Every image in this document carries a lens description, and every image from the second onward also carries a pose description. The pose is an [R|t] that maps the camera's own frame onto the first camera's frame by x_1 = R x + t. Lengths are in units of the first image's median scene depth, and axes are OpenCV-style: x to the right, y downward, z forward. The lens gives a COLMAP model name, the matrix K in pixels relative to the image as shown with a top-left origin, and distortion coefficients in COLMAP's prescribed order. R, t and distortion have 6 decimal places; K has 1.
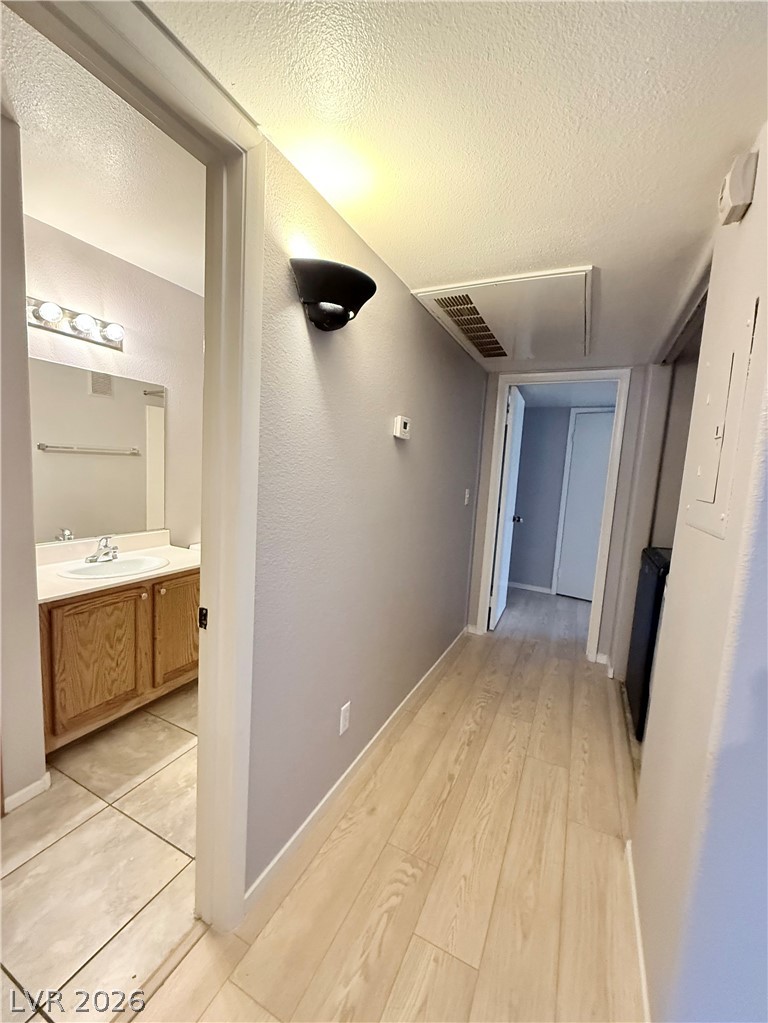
lens RADIAL K [[421.4, 0, 374.1], [0, 421.4, 509.0], [0, 0, 1]] dist [-0.003022, -0.000286]
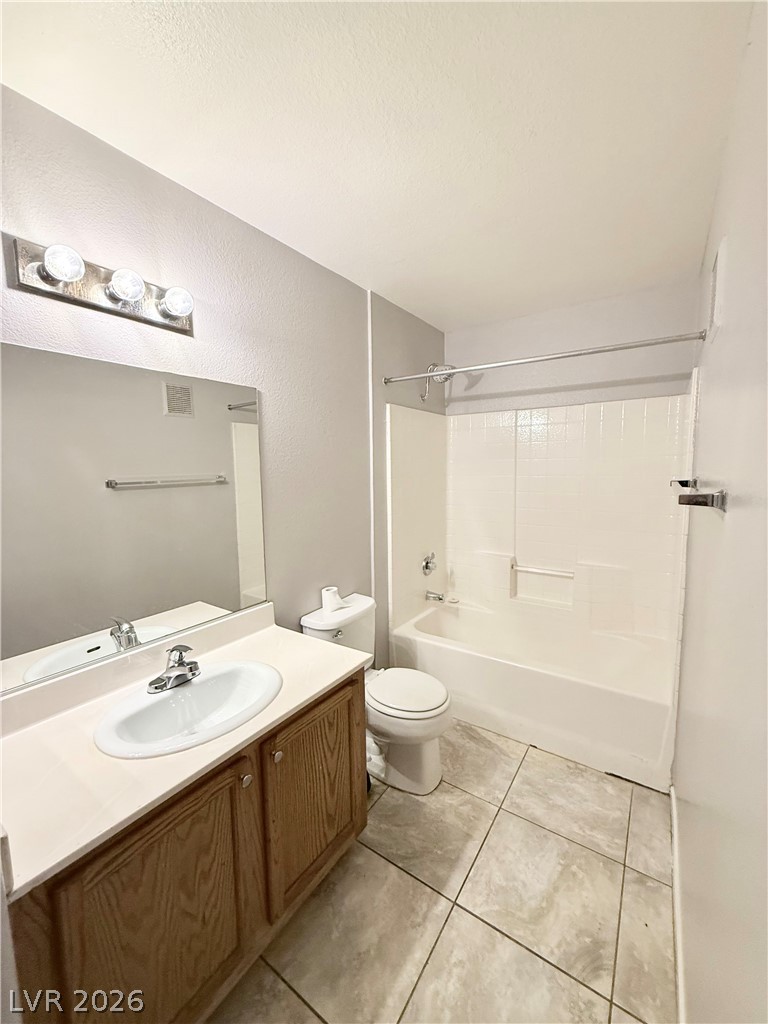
lens RADIAL K [[405.5, 0, 390.0], [0, 405.5, 505.4], [0, 0, 1]] dist [-0.000687, -0.000125]
pose [[0.990264, -0.052081, -0.129093, -0.256690], [0.050544, 0.998607, -0.015152, -0.104651], [0.129702, 0.008480, 0.991517, 0.465611]]
